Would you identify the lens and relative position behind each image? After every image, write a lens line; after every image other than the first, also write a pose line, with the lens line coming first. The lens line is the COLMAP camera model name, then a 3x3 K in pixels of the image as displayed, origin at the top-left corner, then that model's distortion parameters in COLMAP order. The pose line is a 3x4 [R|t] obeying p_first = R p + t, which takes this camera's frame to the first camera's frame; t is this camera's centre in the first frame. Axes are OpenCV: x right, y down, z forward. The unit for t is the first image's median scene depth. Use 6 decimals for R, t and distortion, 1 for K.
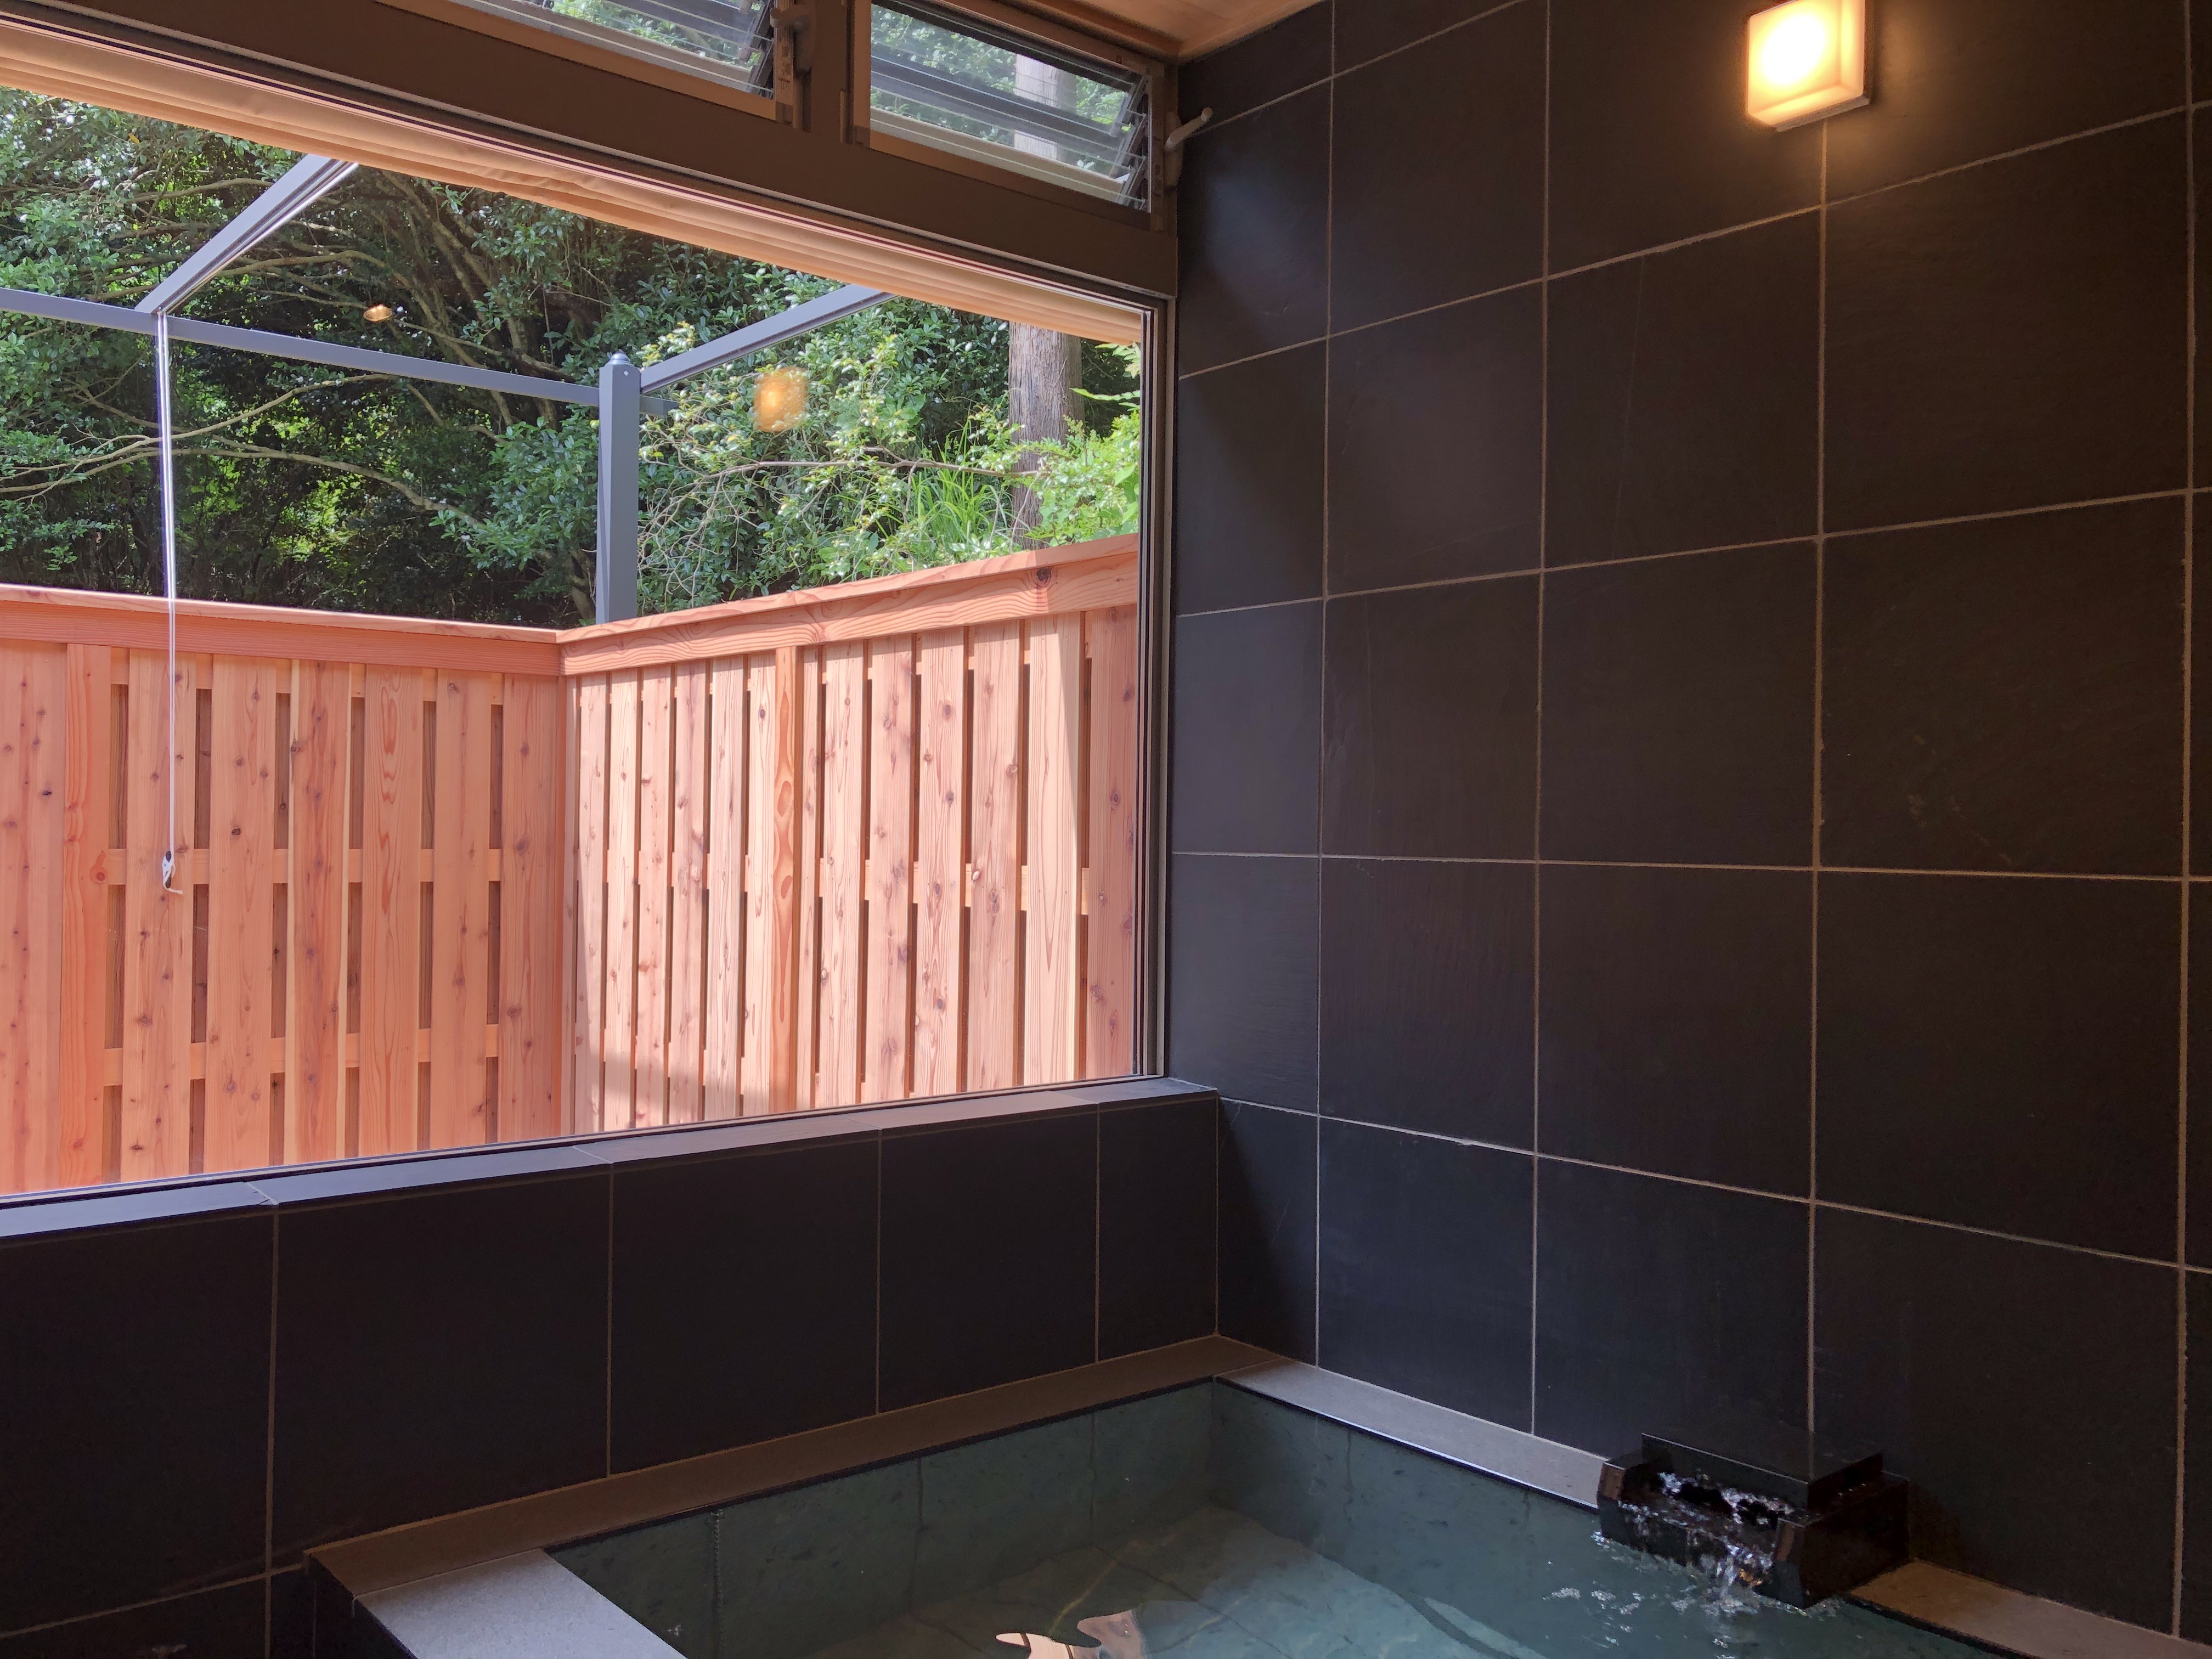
lens RADIAL K [[1829.1, 0, 1103.3], [0, 1829.1, 817.7], [0, 0, 1]] dist [0.008970, 0.004667]
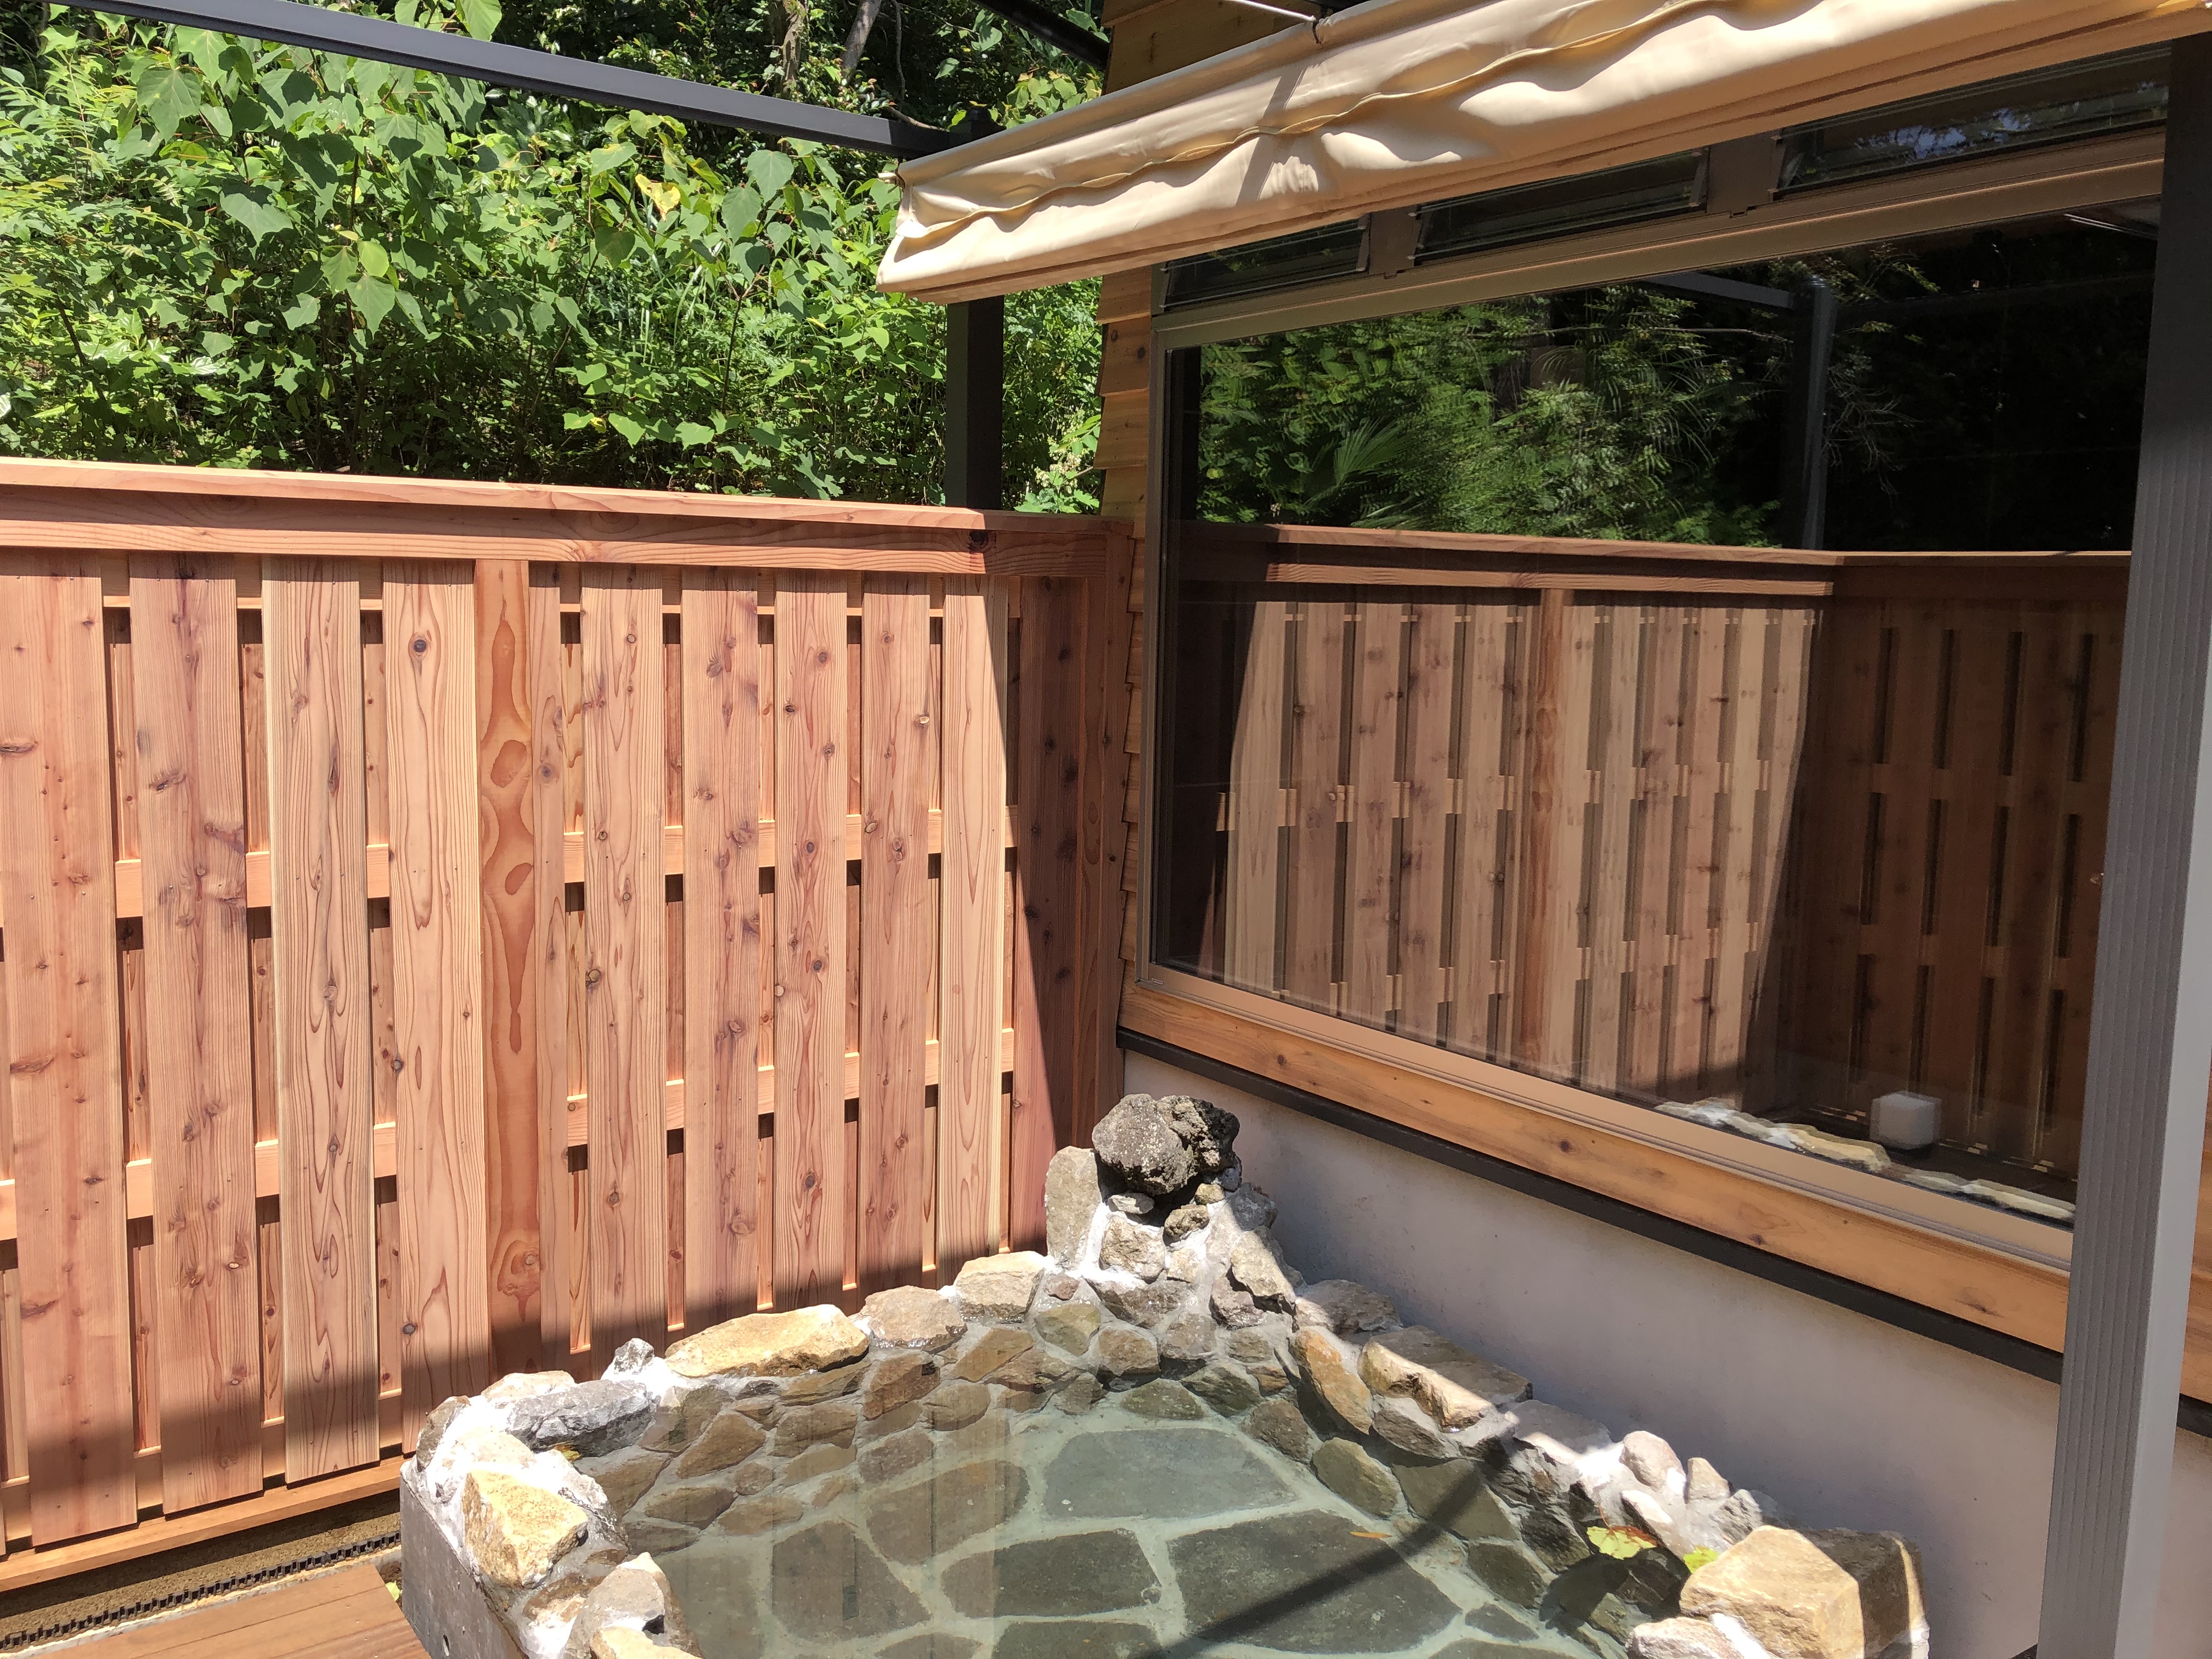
lens RADIAL K [[1829.1, 0, 1102.8], [0, 1829.1, 834.4], [0, 0, 1]] dist [0.008970, 0.004667]
pose [[0.063070, -0.121926, 0.990533, -1.026523], [-0.010661, 0.992370, 0.122831, -0.086611], [-0.997952, -0.018307, 0.061289, 0.793005]]
